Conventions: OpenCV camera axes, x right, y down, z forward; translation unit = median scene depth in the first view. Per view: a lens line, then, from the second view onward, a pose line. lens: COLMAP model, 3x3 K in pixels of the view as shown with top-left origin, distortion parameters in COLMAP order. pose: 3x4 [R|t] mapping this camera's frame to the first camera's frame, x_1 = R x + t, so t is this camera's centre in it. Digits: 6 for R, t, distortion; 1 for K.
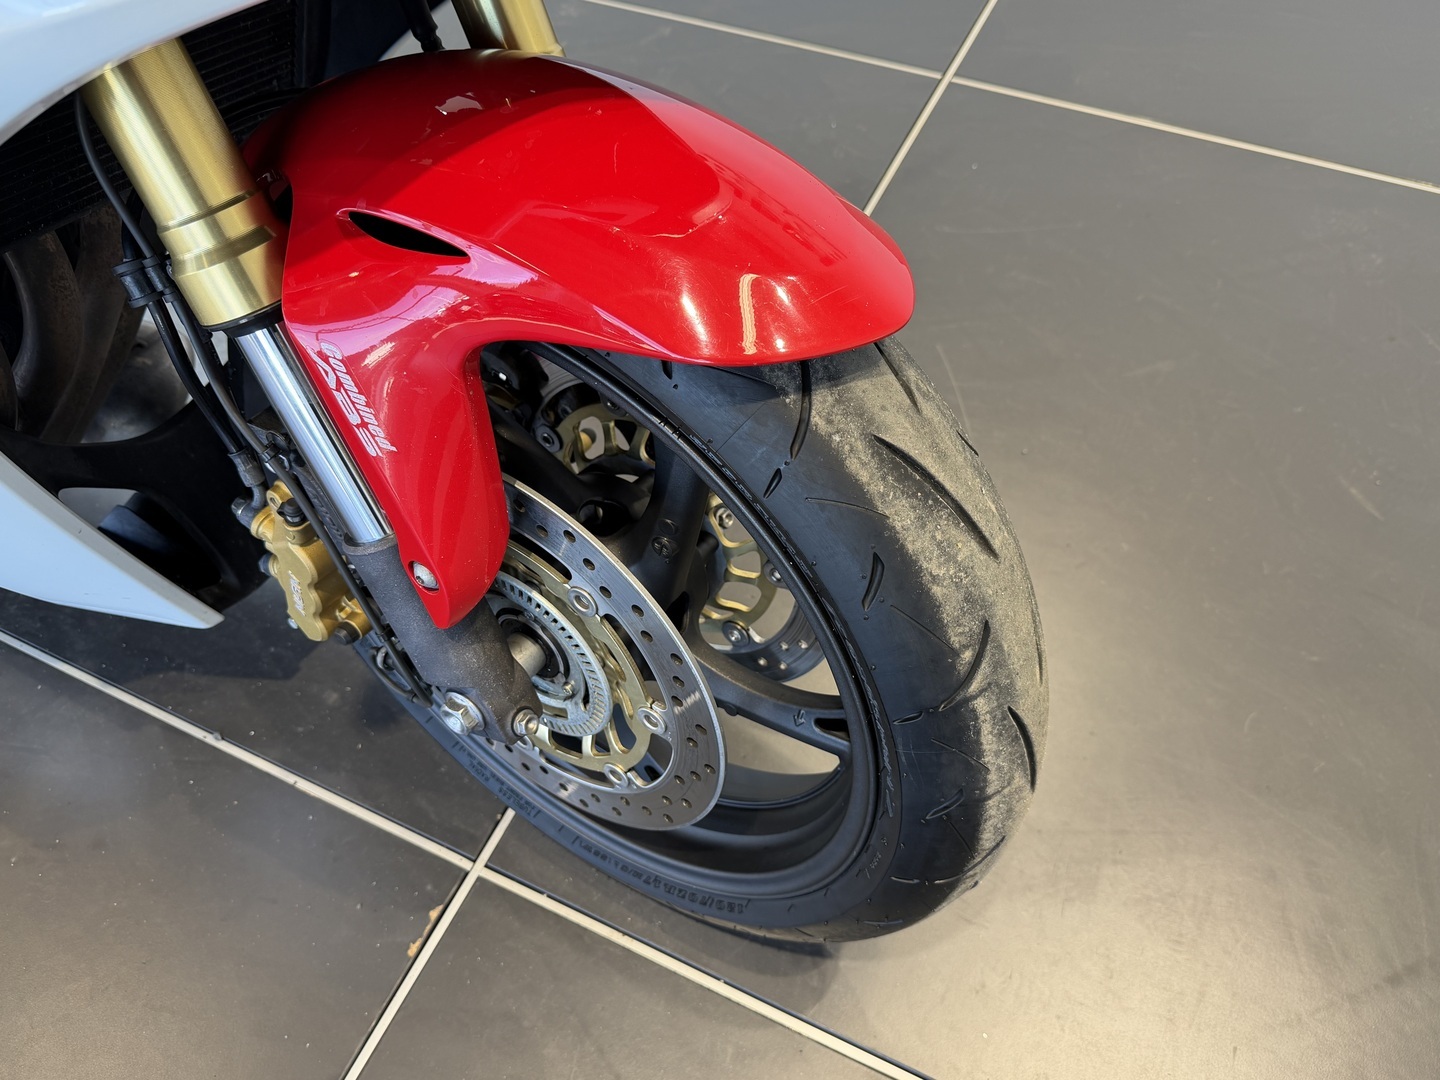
lens RADIAL K [[1081.8, 0, 723.1], [0, 1081.8, 533.8], [0, 0, 1]] dist [0.008635, -0.000109]
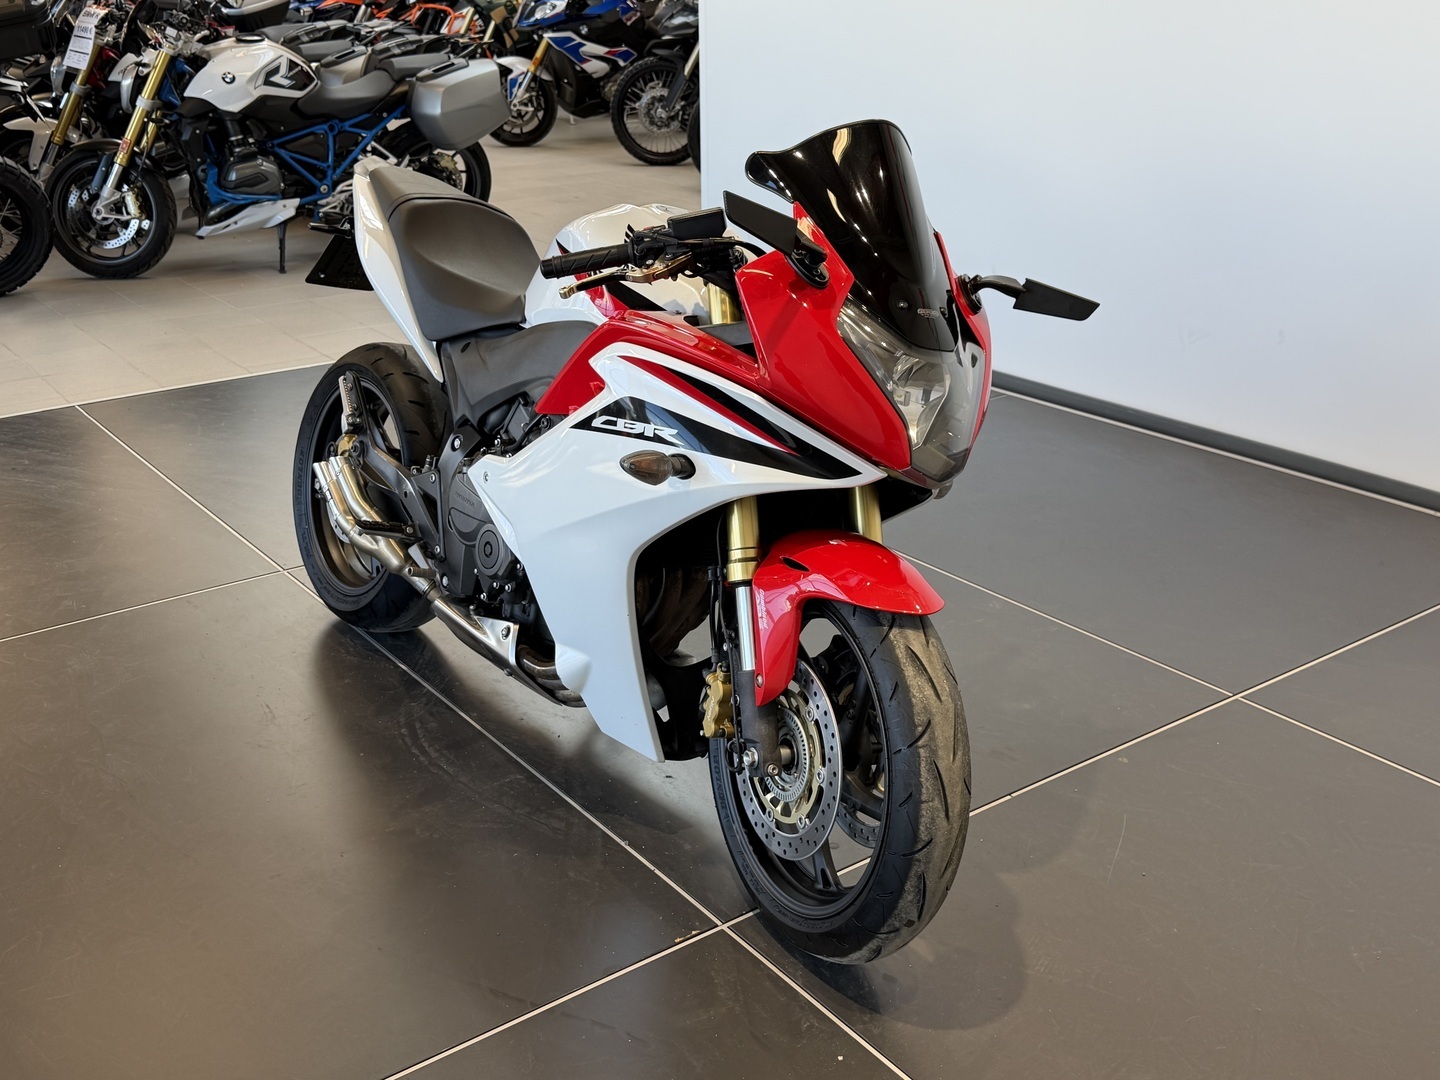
lens RADIAL K [[1526.7, 0, 720.5], [0, 1526.7, 539.3], [0, 0, 1]] dist [0.107579, 0.000000]
pose [[0.875712, 0.186408, -0.445400, 1.496253], [-0.397835, 0.801288, -0.446839, 1.753639], [0.273599, 0.568498, 0.775857, -2.591213]]
